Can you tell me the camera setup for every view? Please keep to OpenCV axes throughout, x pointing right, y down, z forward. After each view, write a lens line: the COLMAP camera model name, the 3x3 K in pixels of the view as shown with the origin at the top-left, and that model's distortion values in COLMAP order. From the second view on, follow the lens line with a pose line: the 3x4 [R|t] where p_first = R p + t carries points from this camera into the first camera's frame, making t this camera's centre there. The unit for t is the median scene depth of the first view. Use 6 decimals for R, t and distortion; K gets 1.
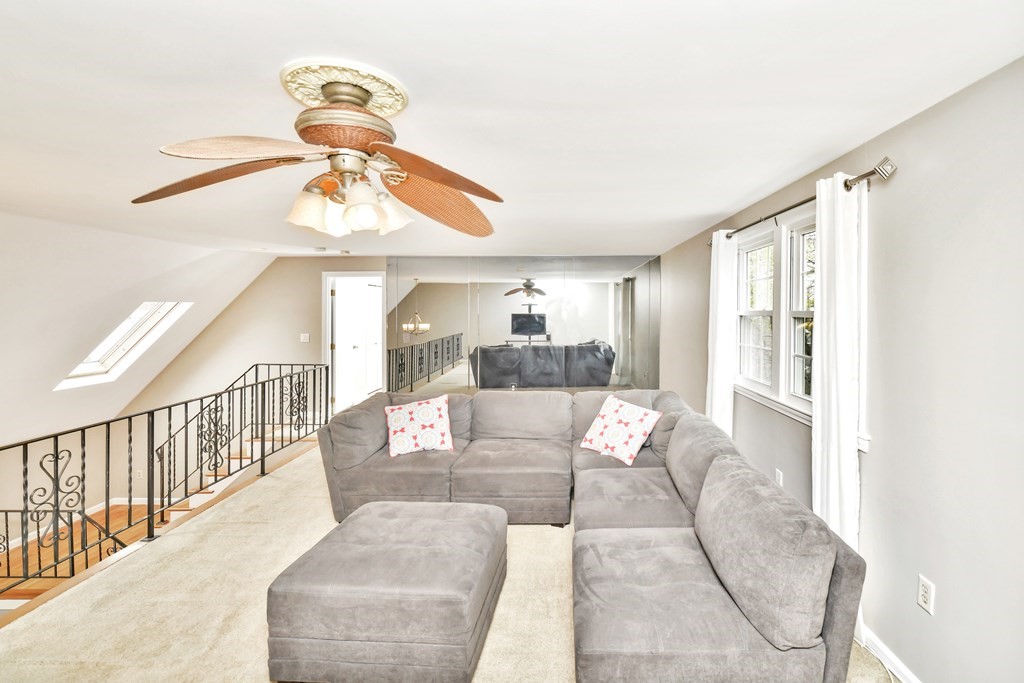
lens RADIAL K [[456.8, 0, 518.0], [0, 456.8, 328.4], [0, 0, 1]] dist [-0.000236, -0.000189]
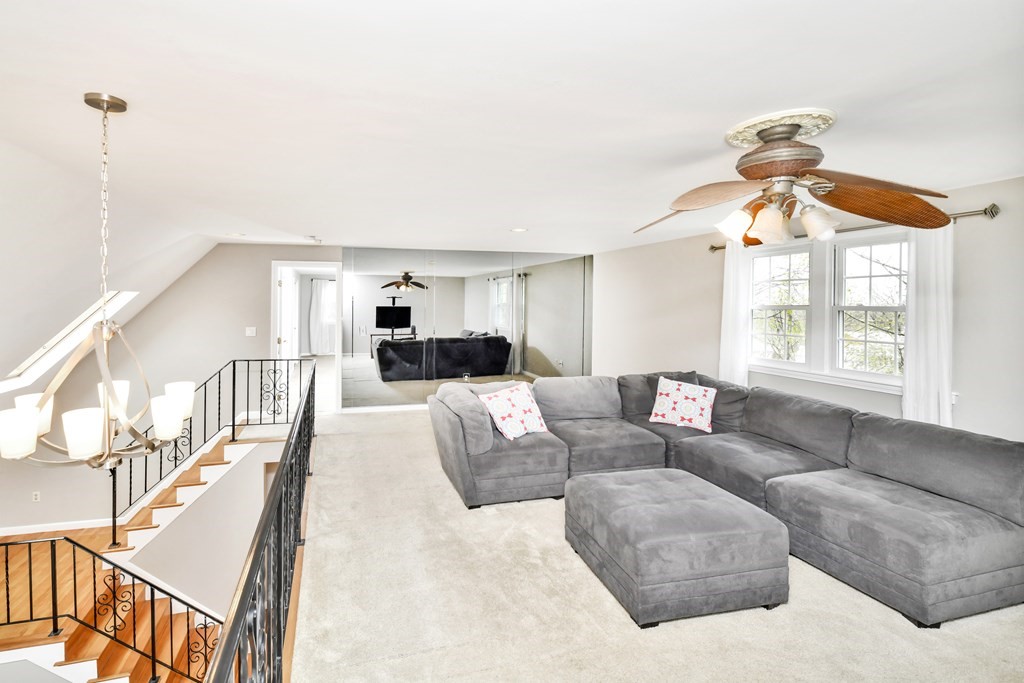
lens RADIAL K [[460.5, 0, 436.0], [0, 460.5, 317.3], [0, 0, 1]] dist [-0.004179, -0.000228]
pose [[0.967407, -0.001138, 0.253224, -0.344307], [0.003195, 0.999965, -0.007712, -0.000033], [-0.253206, 0.008270, 0.967377, -0.000693]]
